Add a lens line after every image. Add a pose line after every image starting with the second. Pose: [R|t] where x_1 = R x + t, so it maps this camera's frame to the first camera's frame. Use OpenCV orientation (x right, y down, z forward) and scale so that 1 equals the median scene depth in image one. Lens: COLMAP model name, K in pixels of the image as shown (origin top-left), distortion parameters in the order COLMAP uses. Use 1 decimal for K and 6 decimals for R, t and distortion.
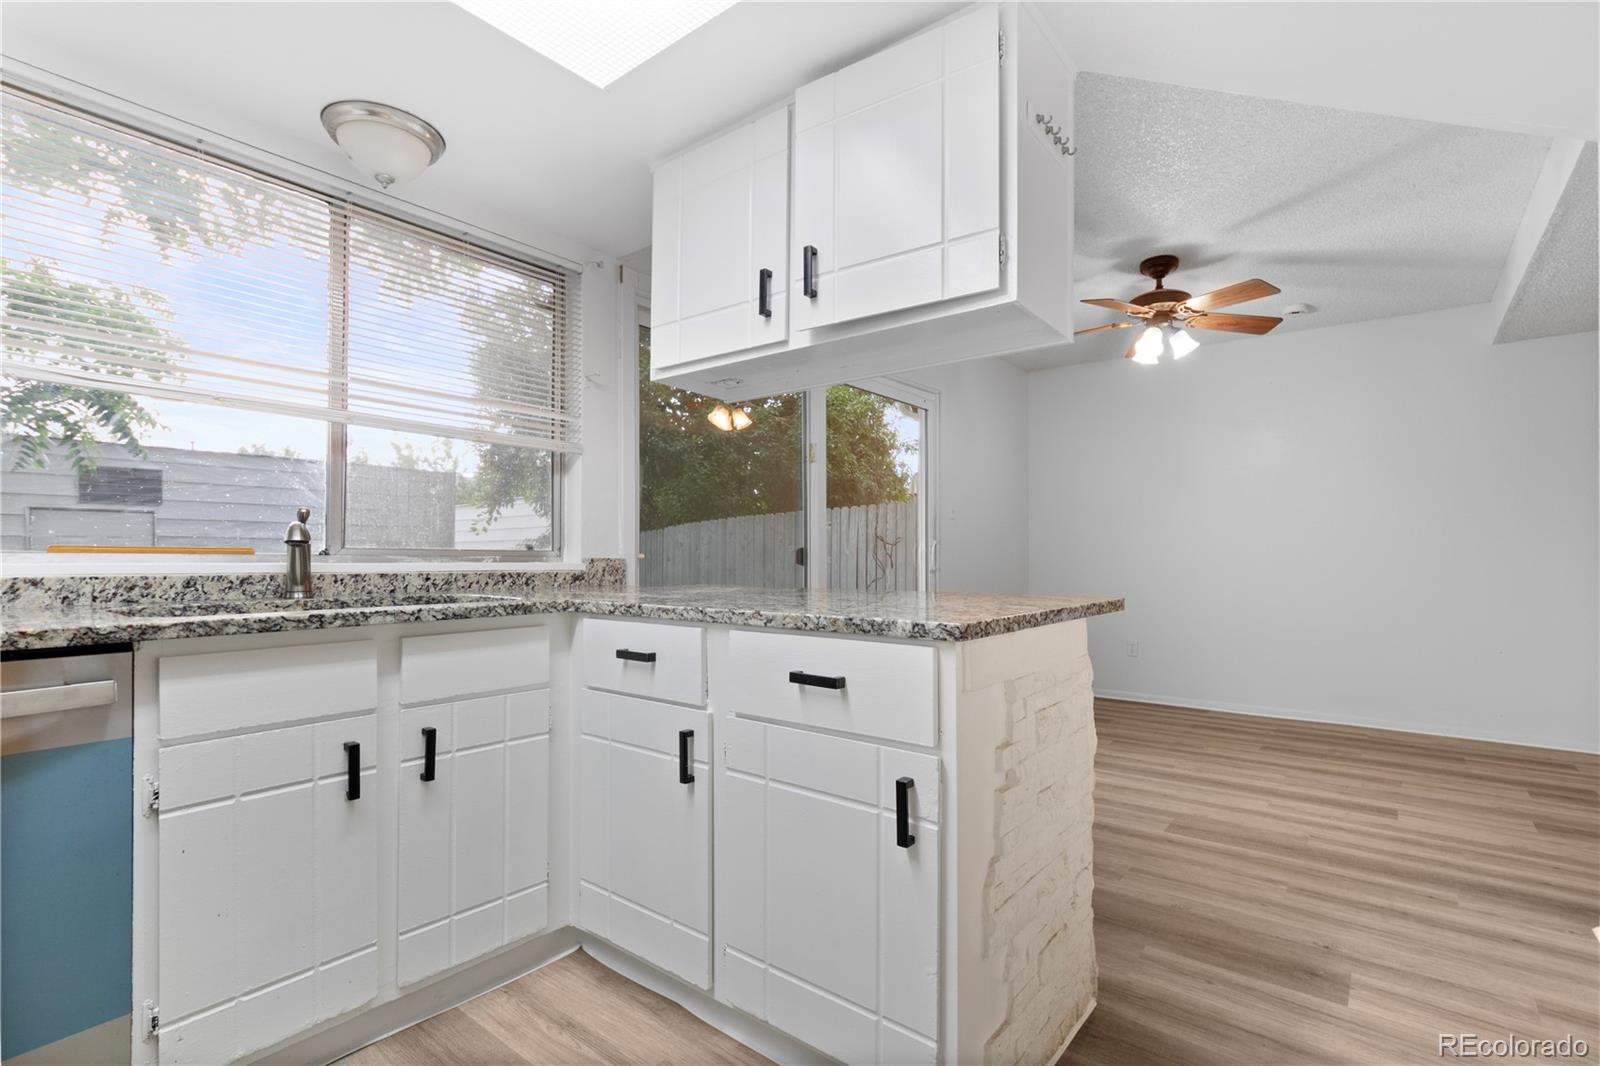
lens RADIAL K [[751.7, 0, 791.2], [0, 751.7, 550.0], [0, 0, 1]] dist [0.001542, 0.000119]
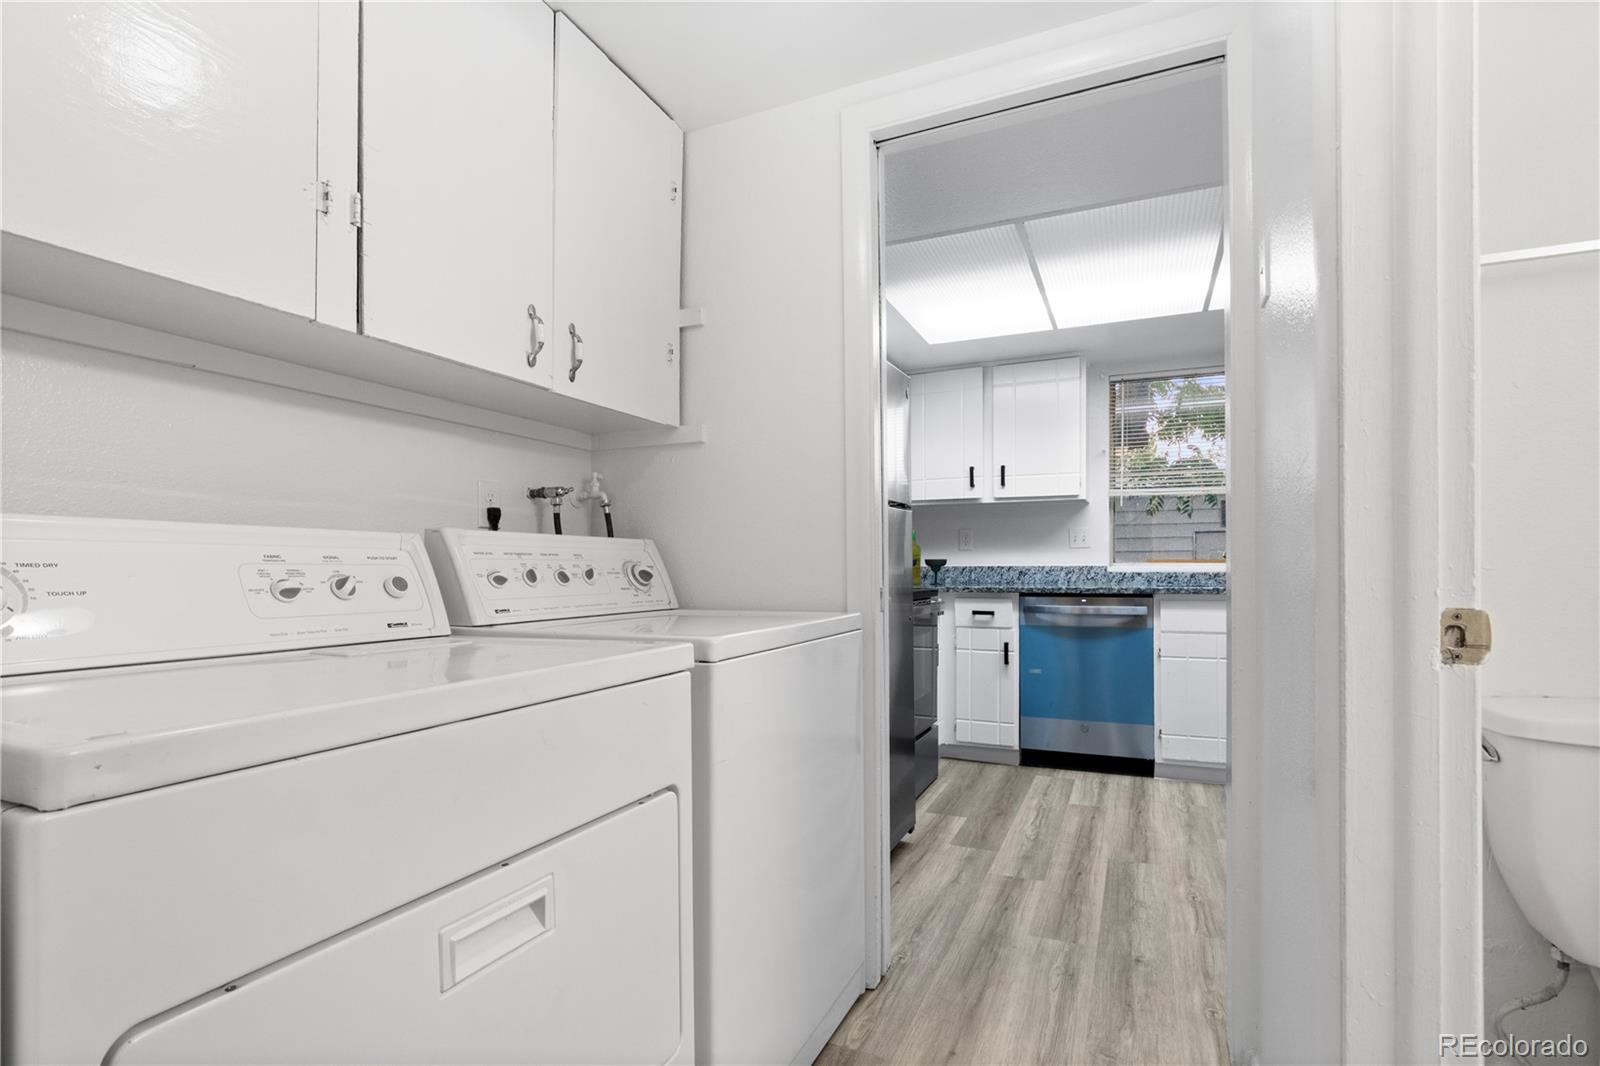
lens RADIAL K [[760.1, 0, 798.4], [0, 760.1, 565.7], [0, 0, 1]] dist [0.000166, -0.000216]
pose [[0.259101, -0.001946, -0.965848, 1.119926], [0.012908, 0.999916, 0.001448, -0.004581], [0.965764, -0.012842, 0.259104, -0.743824]]
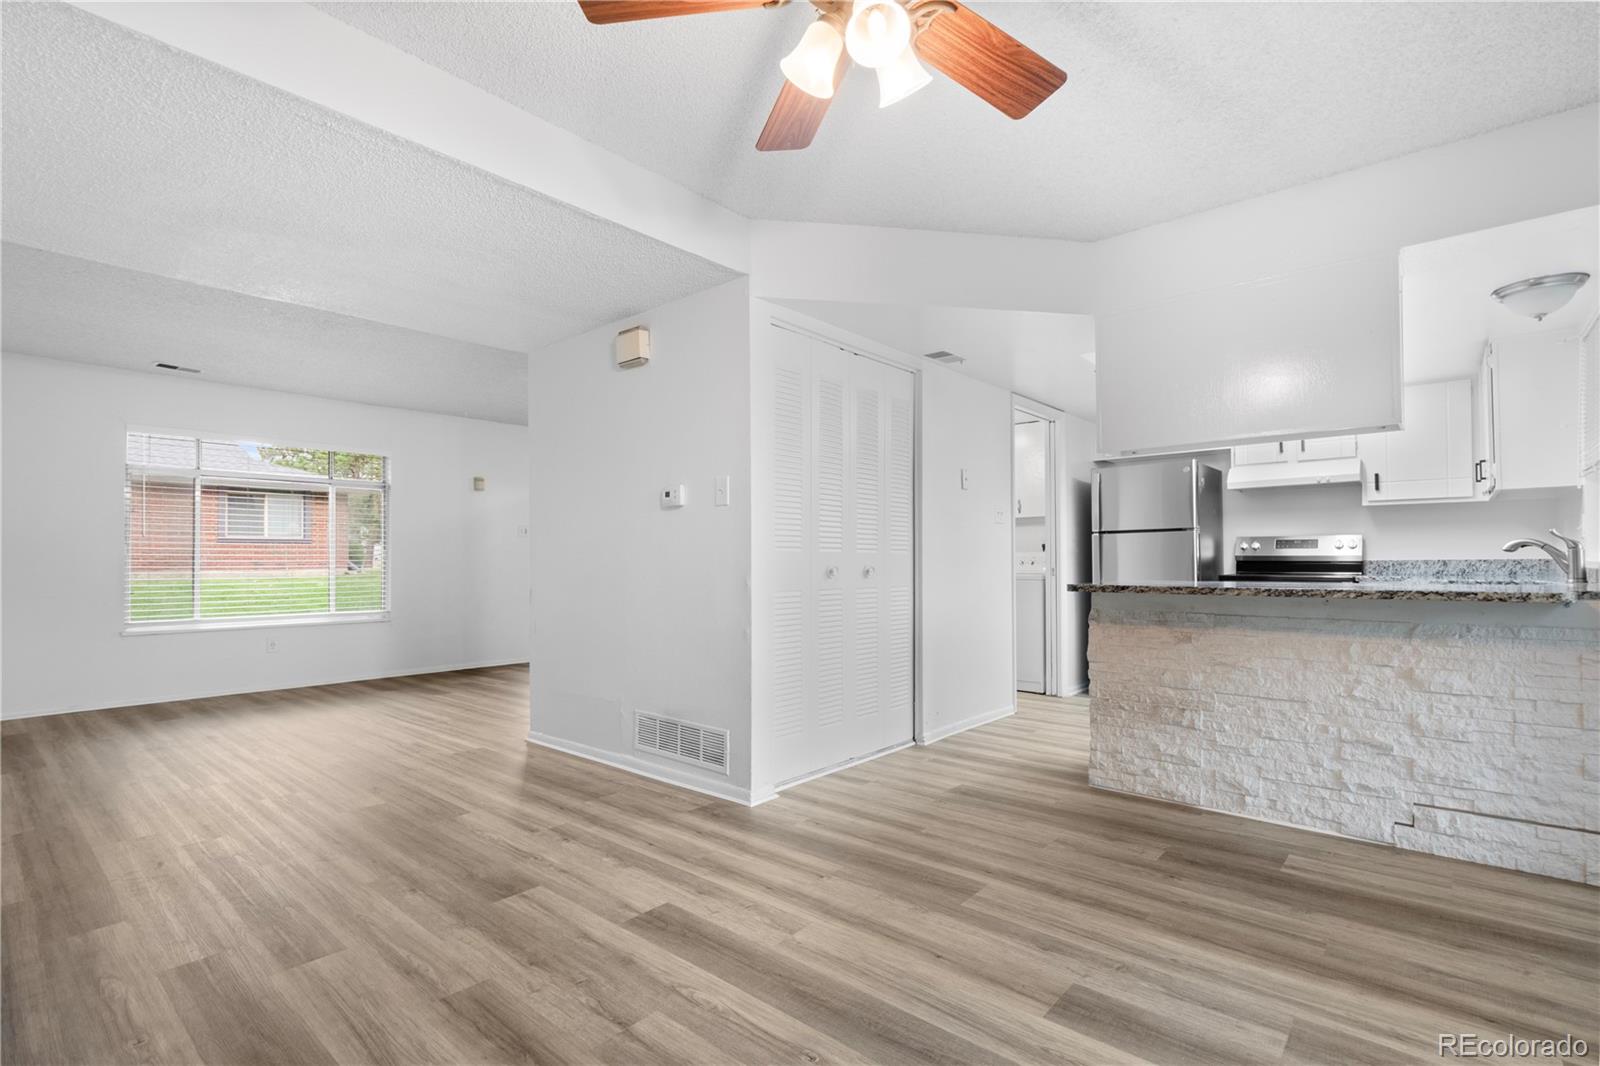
lens RADIAL K [[753.3, 0, 800.9], [0, 753.3, 554.3], [0, 0, 1]] dist [-0.001169, -0.000322]
pose [[-0.999492, 0.003869, 0.031623, 1.089502], [0.003272, 0.999816, -0.018905, 0.032059], [-0.031690, -0.018792, -0.999321, 2.991926]]
